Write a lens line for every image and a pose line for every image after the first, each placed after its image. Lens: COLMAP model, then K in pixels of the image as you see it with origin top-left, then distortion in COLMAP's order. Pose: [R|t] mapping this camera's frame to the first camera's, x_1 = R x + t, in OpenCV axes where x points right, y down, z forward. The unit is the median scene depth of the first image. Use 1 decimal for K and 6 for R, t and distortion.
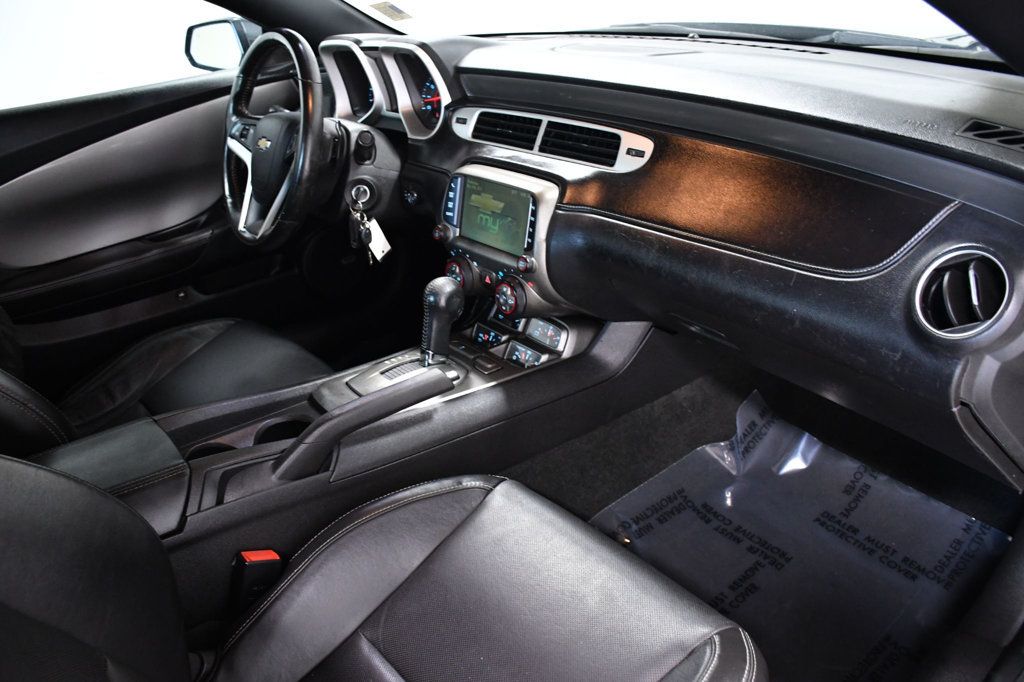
lens RADIAL K [[801.0, 0, 512.0], [0, 801.0, 341.0], [0, 0, 1]] dist [-0.152329, 0.111776]
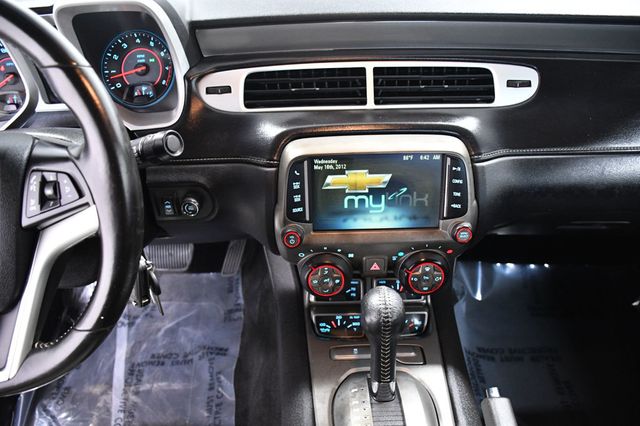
lens RADIAL K [[497.3, 0, 306.3], [0, 497.3, 214.1], [0, 0, 1]] dist [-0.219248, 0.260167]
pose [[0.632329, -0.368839, 0.681262, -0.399174], [0.334226, 0.923222, 0.189618, -0.244167], [-0.698894, 0.107794, 0.707055, 0.663910]]
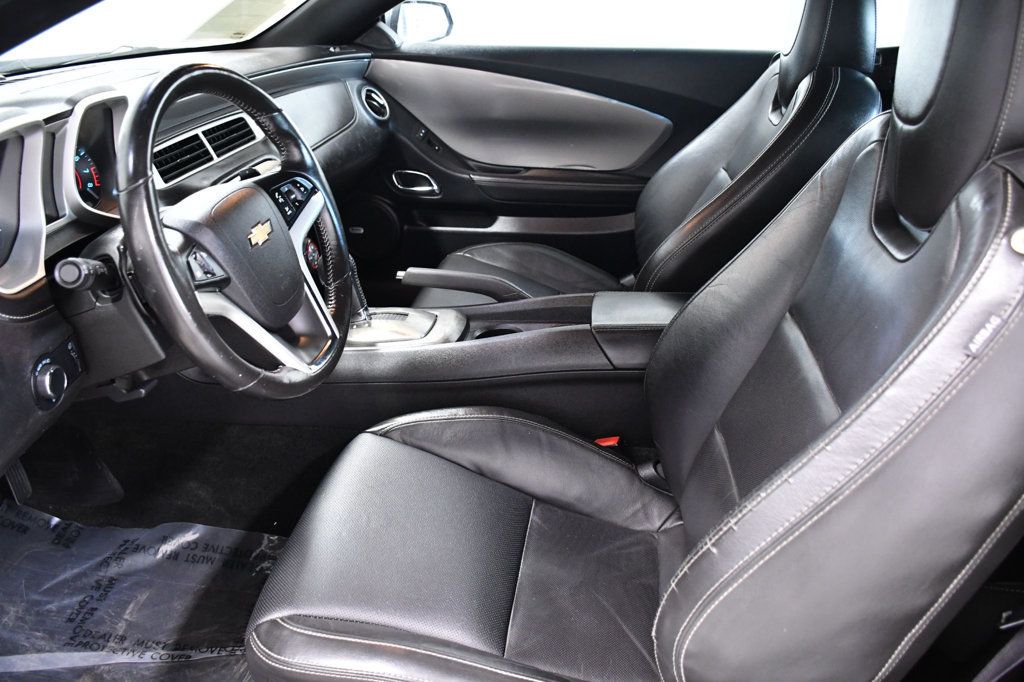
lens RADIAL K [[801.0, 0, 512.0], [0, 801.0, 341.0], [0, 0, 1]] dist [-0.152329, 0.111776]
pose [[-0.677252, -0.260865, 0.687953, -1.001747], [0.365169, 0.692562, 0.622101, -0.560535], [-0.638735, 0.672538, -0.373779, 1.259790]]
